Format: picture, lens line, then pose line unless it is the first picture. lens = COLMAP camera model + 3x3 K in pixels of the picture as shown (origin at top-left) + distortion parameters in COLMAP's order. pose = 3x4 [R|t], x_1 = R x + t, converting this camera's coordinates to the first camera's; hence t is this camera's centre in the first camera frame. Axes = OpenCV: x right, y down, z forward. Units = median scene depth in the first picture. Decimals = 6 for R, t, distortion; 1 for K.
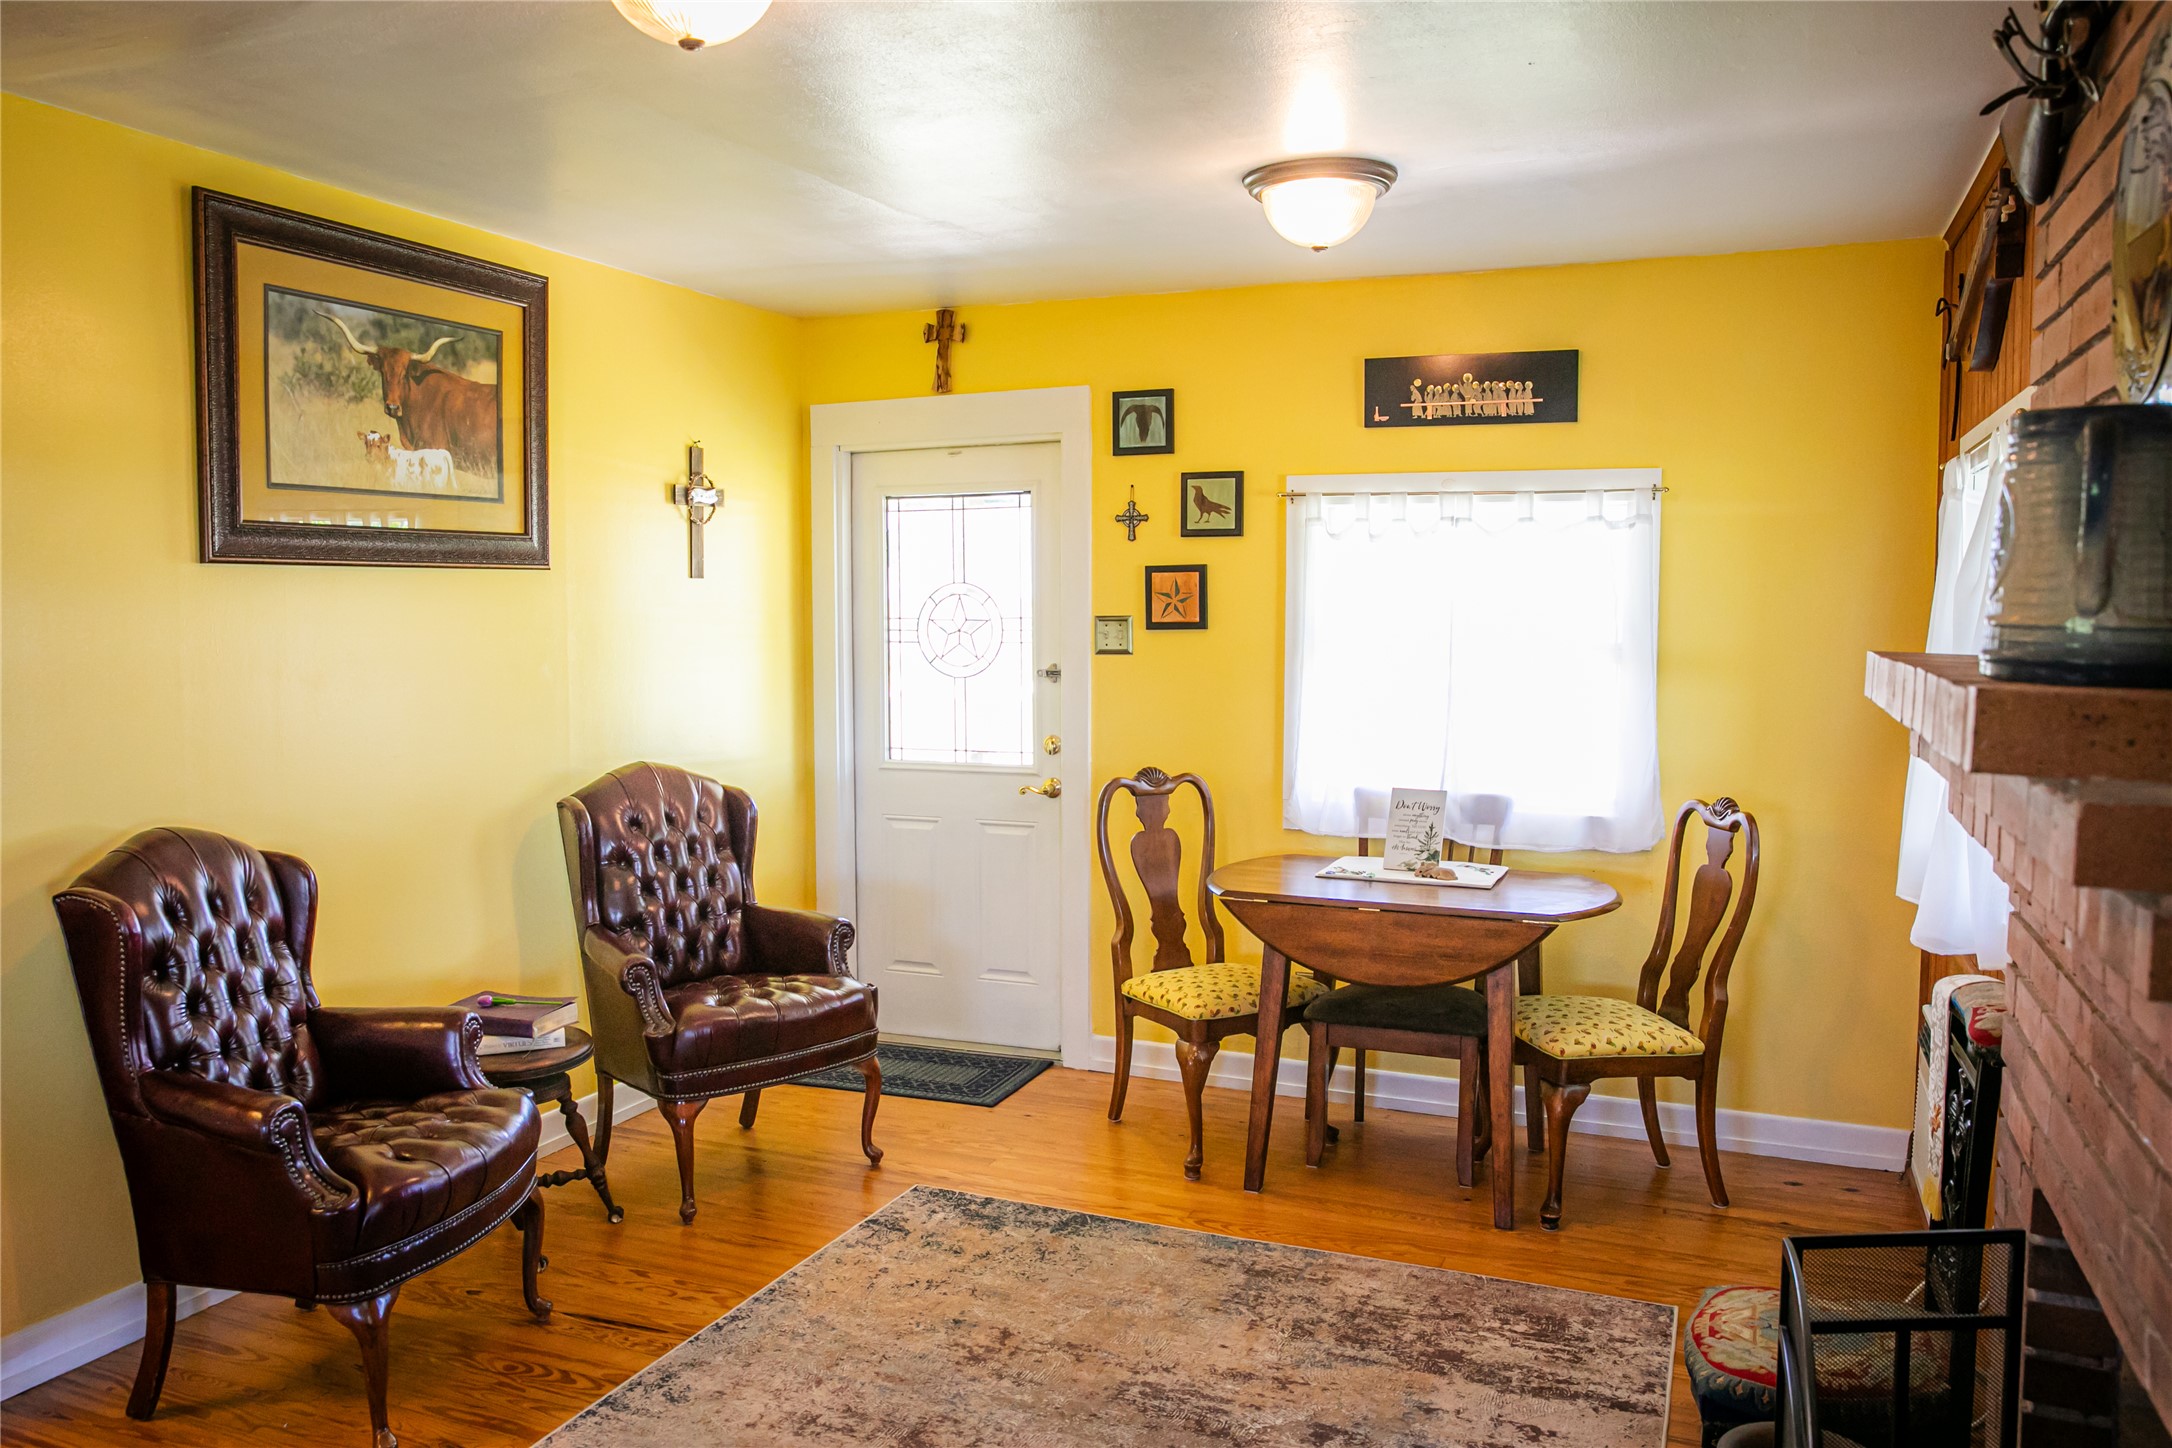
lens RADIAL K [[1682.2, 0, 1081.1], [0, 1682.2, 760.3], [0, 0, 1]] dist [-0.055928, -0.000766]
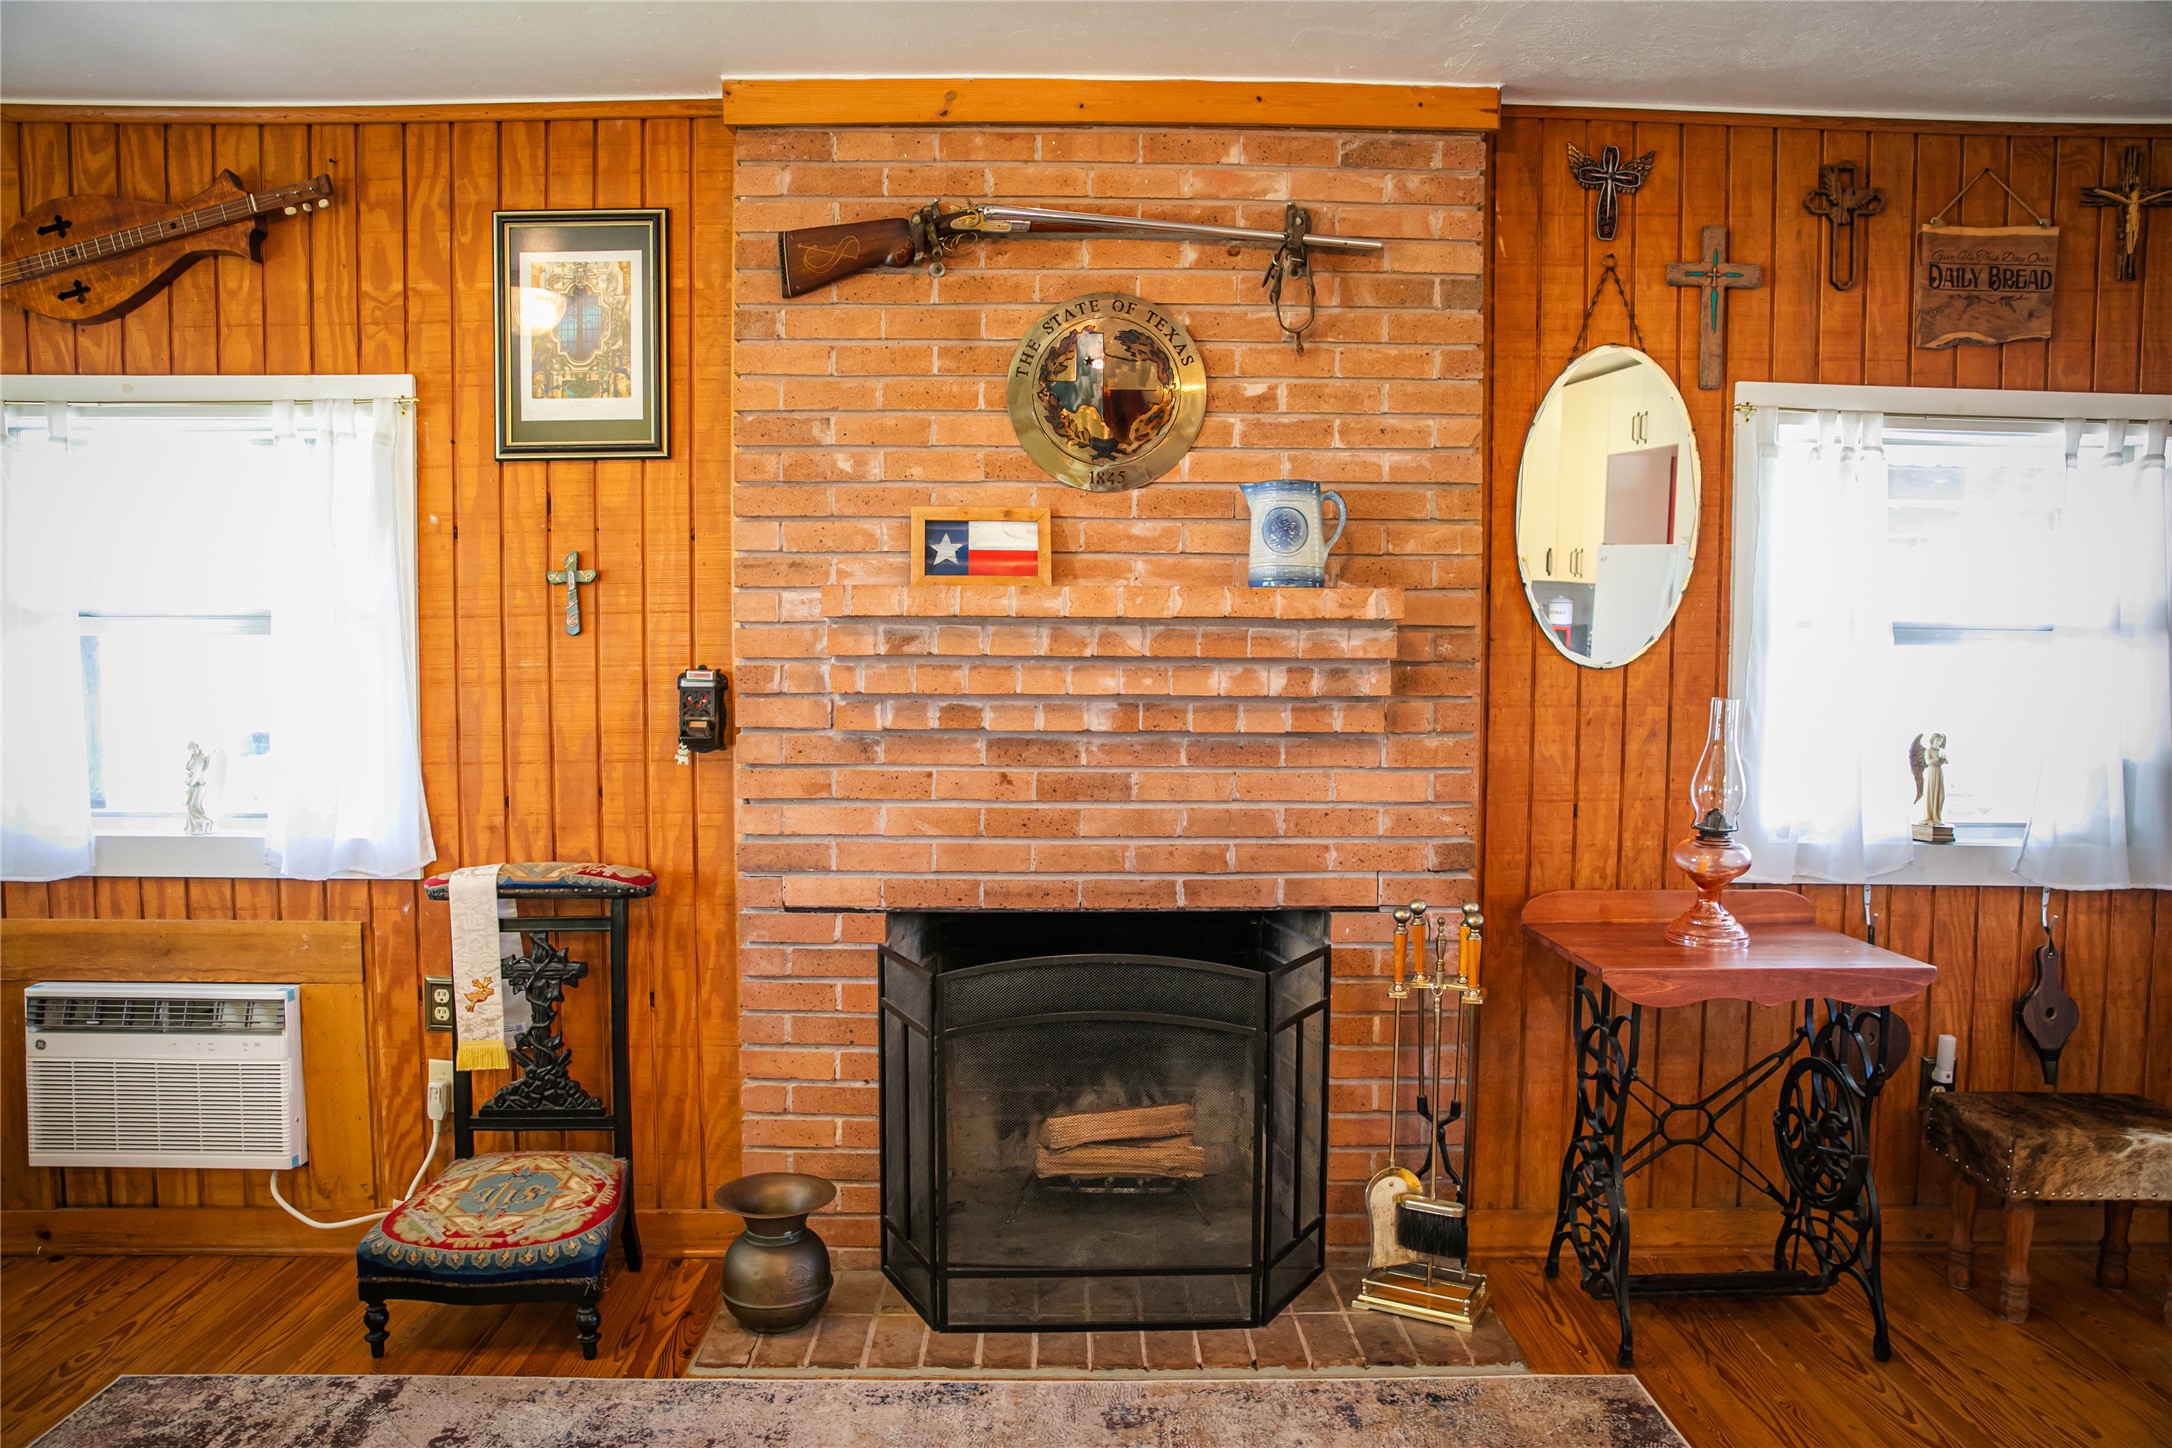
lens RADIAL K [[1432.1, 0, 1088.9], [0, 1432.1, 758.4], [0, 0, 1]] dist [-0.066793, 0.056979]
pose [[-0.388623, -0.073648, 0.918449, -0.458855], [0.081437, 0.990154, 0.113857, -0.022739], [-0.917791, 0.119043, -0.378798, 0.770205]]
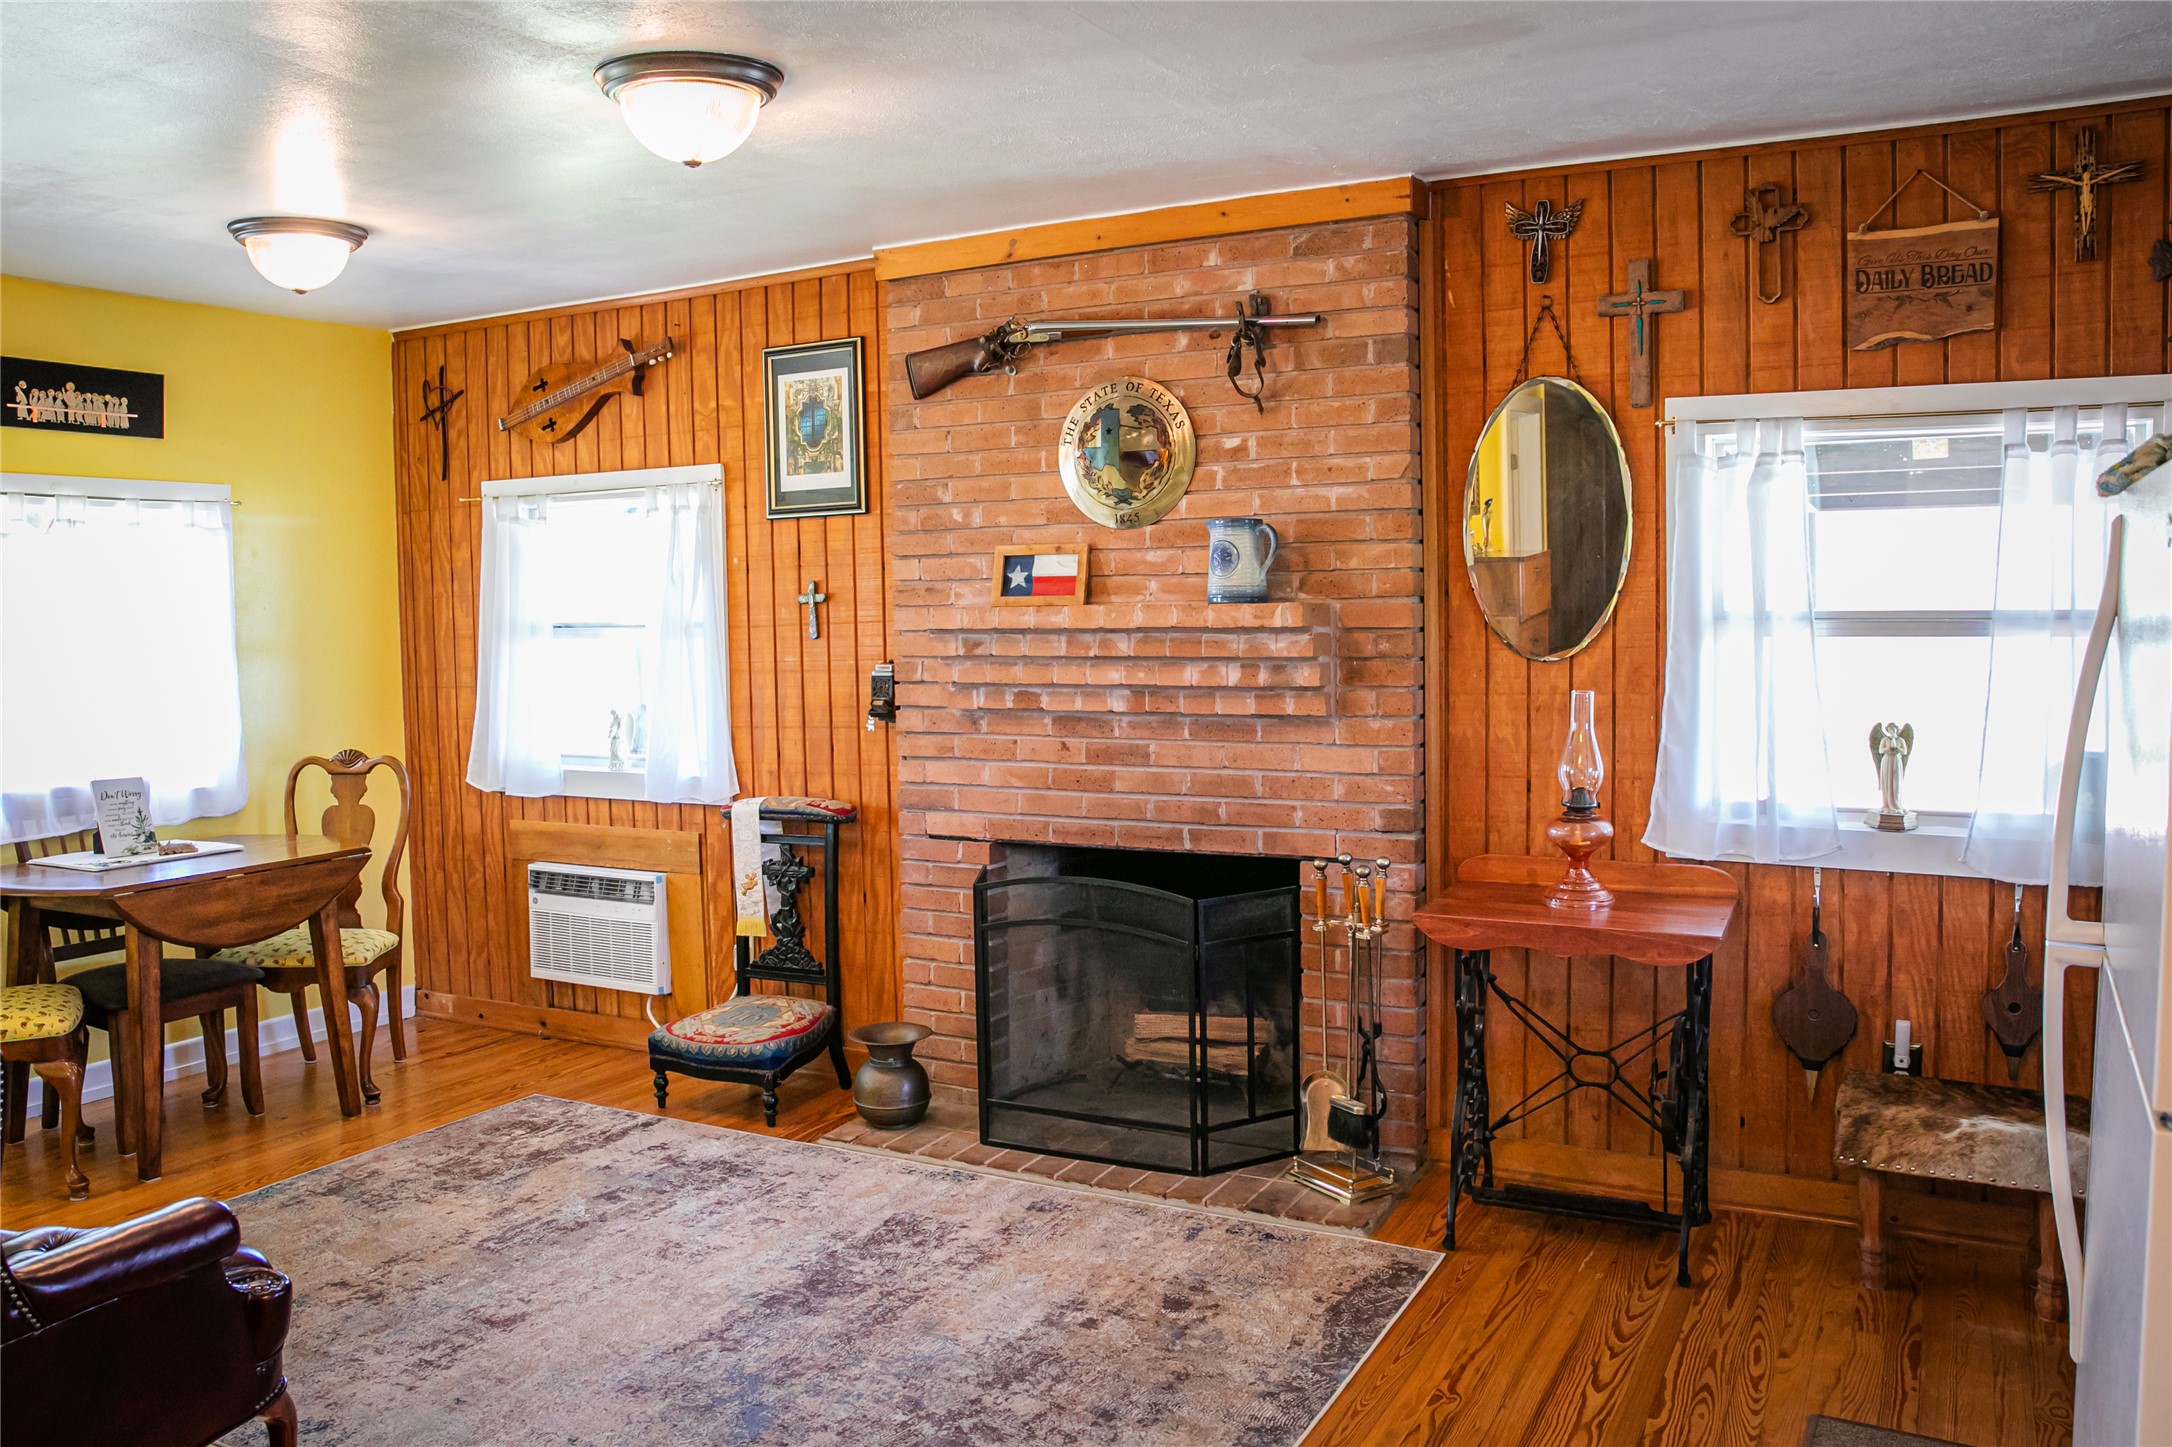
lens RADIAL K [[1643.7, 0, 1086.0], [0, 1643.7, 723.5], [0, 0, 1]] dist [-0.007267, 0.002075]
pose [[0.095566, -0.083148, 0.991944, -0.928179], [0.112821, 0.990989, 0.072198, -0.027782], [-0.989009, 0.105013, 0.104086, 0.358288]]
